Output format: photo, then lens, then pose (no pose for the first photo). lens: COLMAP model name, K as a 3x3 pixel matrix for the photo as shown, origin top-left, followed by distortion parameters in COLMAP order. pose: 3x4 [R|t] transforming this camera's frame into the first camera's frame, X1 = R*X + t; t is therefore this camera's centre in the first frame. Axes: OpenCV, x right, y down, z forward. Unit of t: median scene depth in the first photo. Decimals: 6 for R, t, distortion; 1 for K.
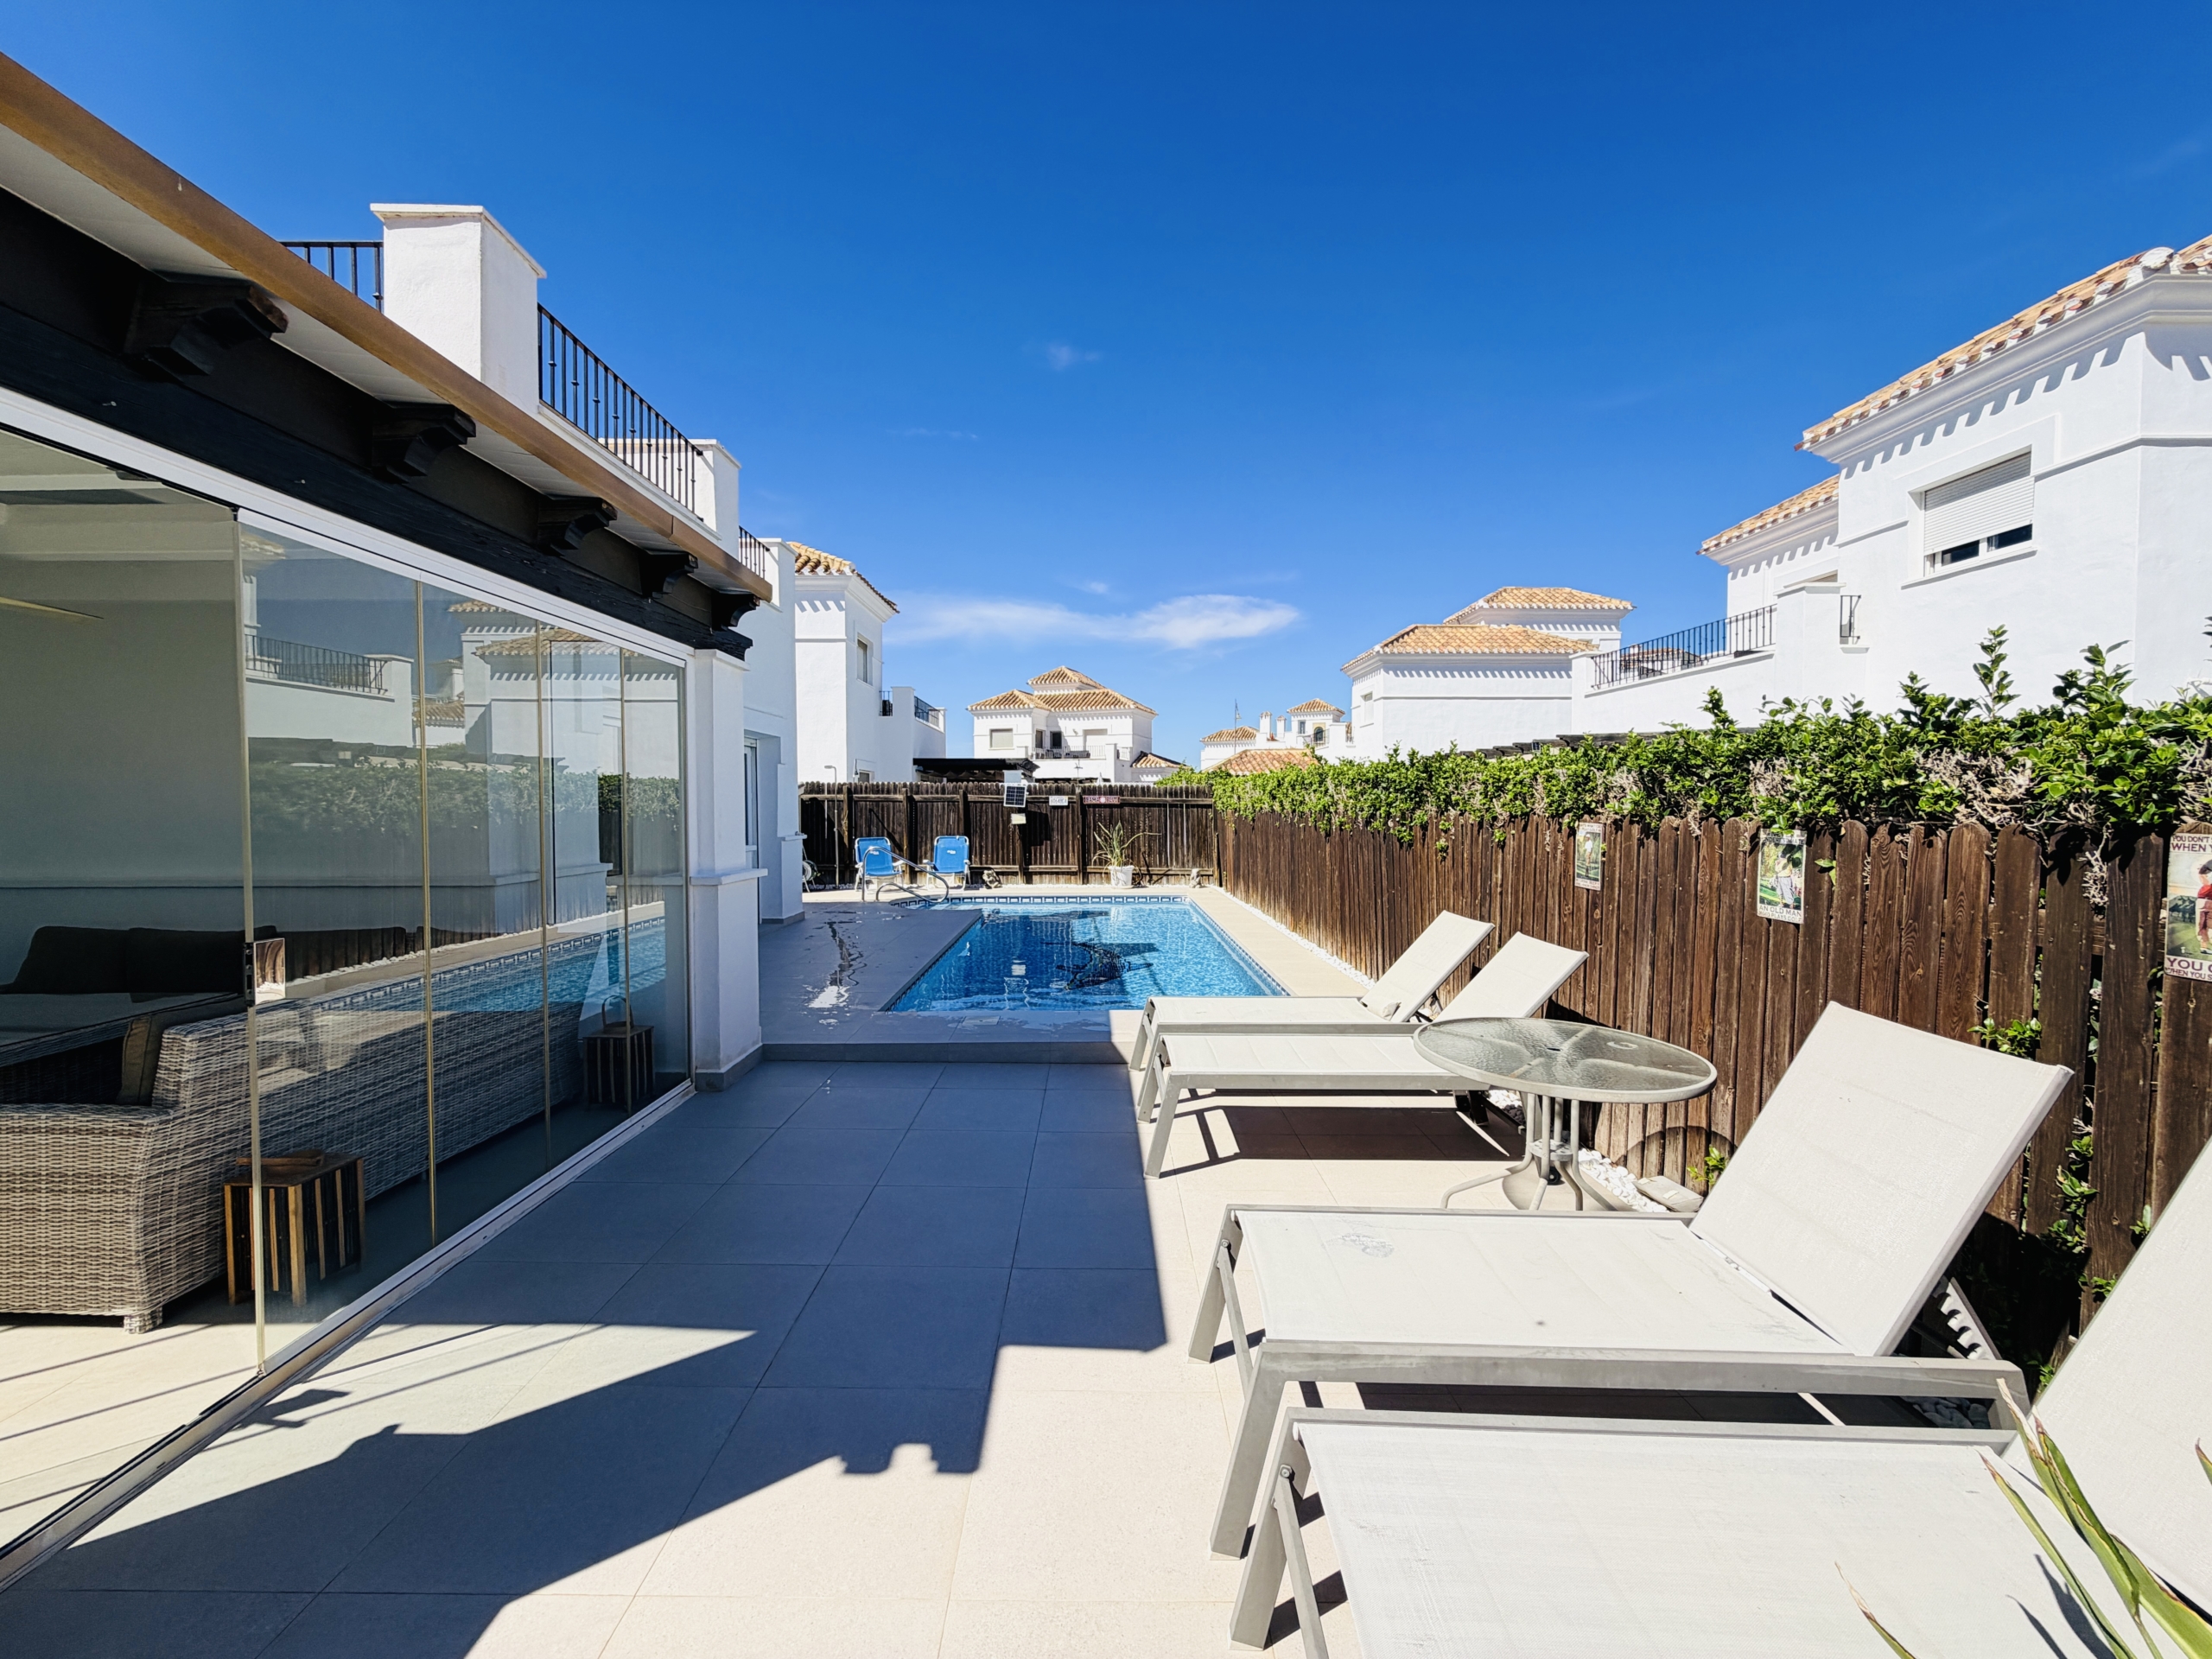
lens RADIAL K [[880.7, 0, 1099.4], [0, 880.7, 829.6], [0, 0, 1]] dist [0.001306, -0.000058]
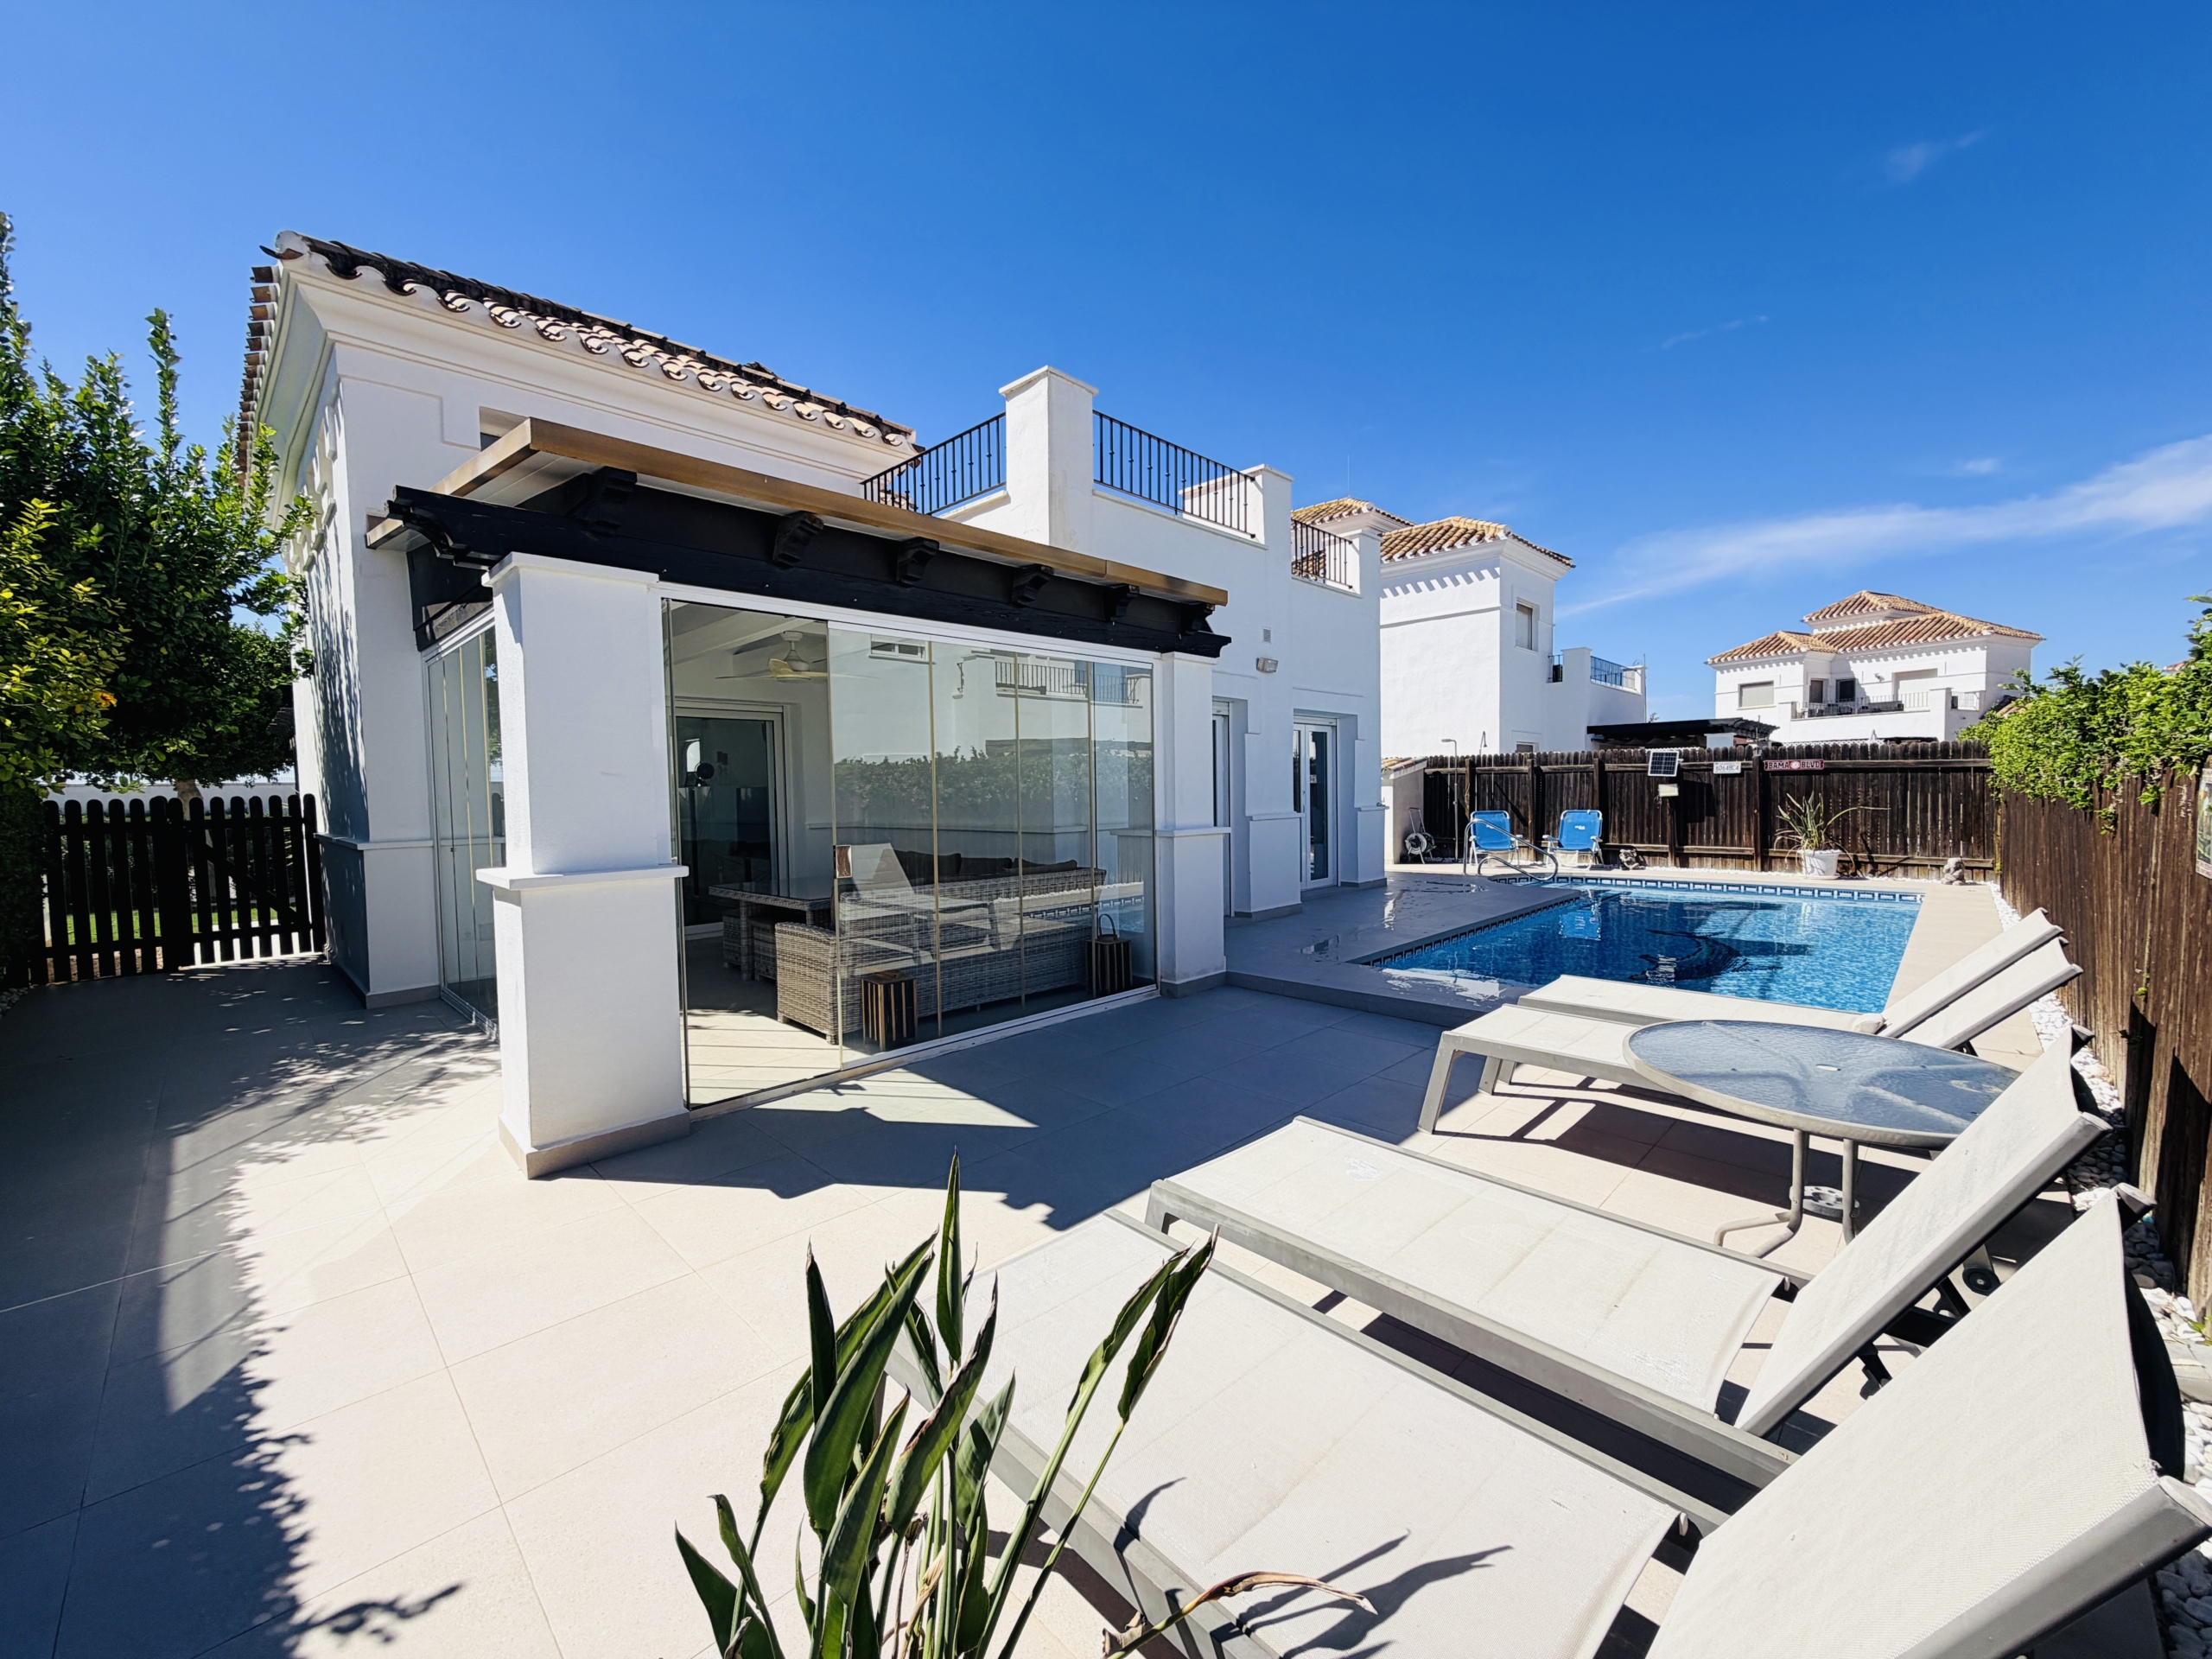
lens RADIAL K [[880.7, 0, 1099.4], [0, 880.7, 829.6], [0, 0, 1]] dist [0.001306, -0.000058]
pose [[0.707767, 0.021820, -0.706109, 0.121877], [-0.004661, 0.999645, 0.026218, 0.005986], [0.706431, -0.015265, 0.707617, 0.006465]]
